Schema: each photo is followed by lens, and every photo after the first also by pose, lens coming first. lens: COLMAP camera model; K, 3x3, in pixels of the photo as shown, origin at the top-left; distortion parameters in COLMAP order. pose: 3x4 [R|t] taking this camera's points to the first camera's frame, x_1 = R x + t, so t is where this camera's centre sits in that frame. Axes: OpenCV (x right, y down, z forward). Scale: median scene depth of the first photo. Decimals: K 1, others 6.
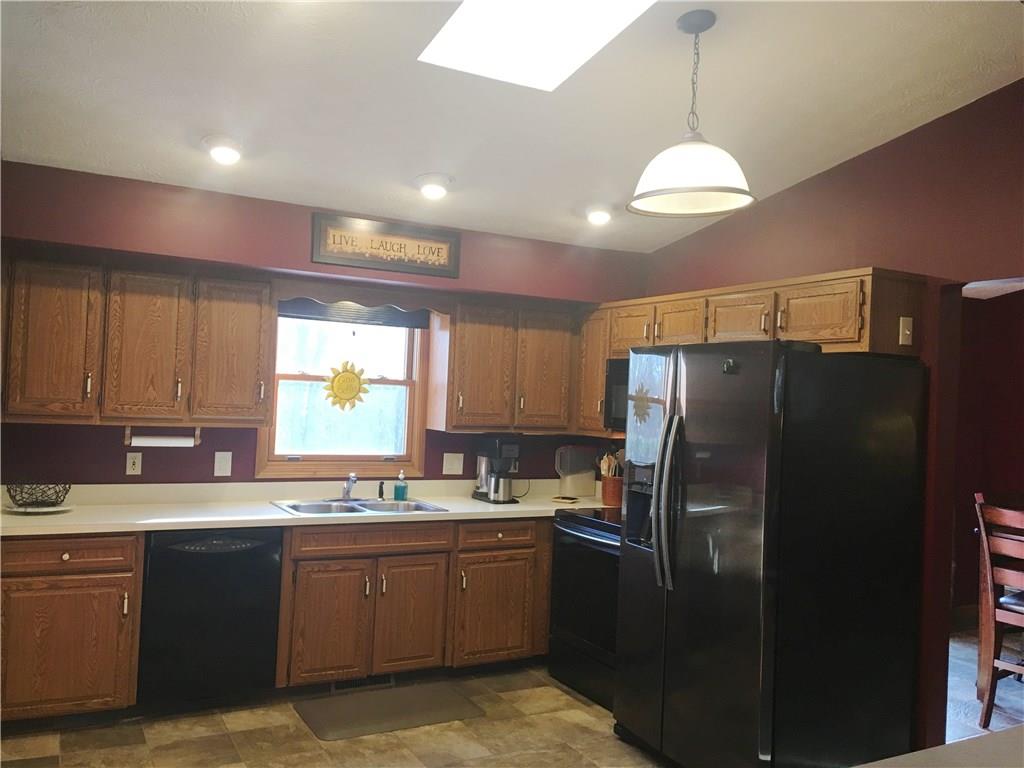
lens RADIAL K [[859.7, 0, 512.0], [0, 859.7, 384.0], [0, 0, 1]] dist [0.118080, -0.192730]
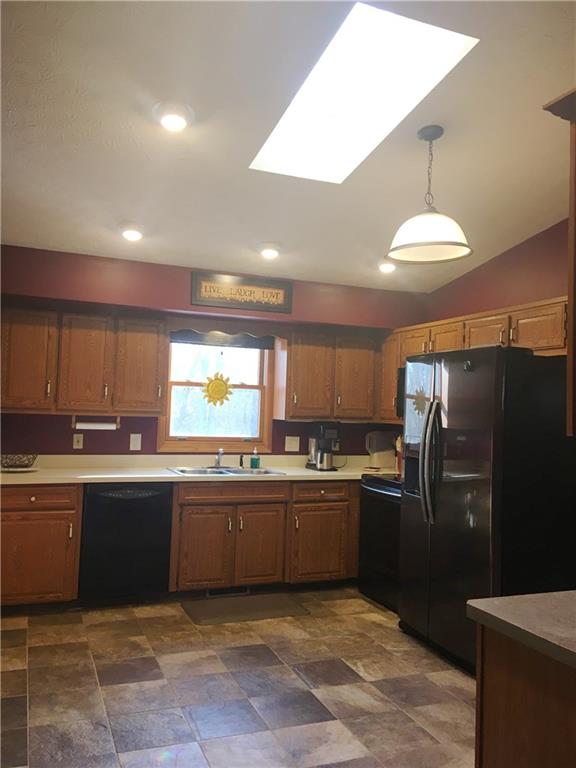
lens RADIAL K [[644.8, 0, 288.0], [0, 644.8, 384.0], [0, 0, 1]] dist [0.118080, -0.192730]
pose [[0.993610, -0.013101, -0.112101, 0.056868], [0.010287, 0.999618, -0.025647, 0.025823], [0.112394, 0.024330, 0.993366, -0.082266]]
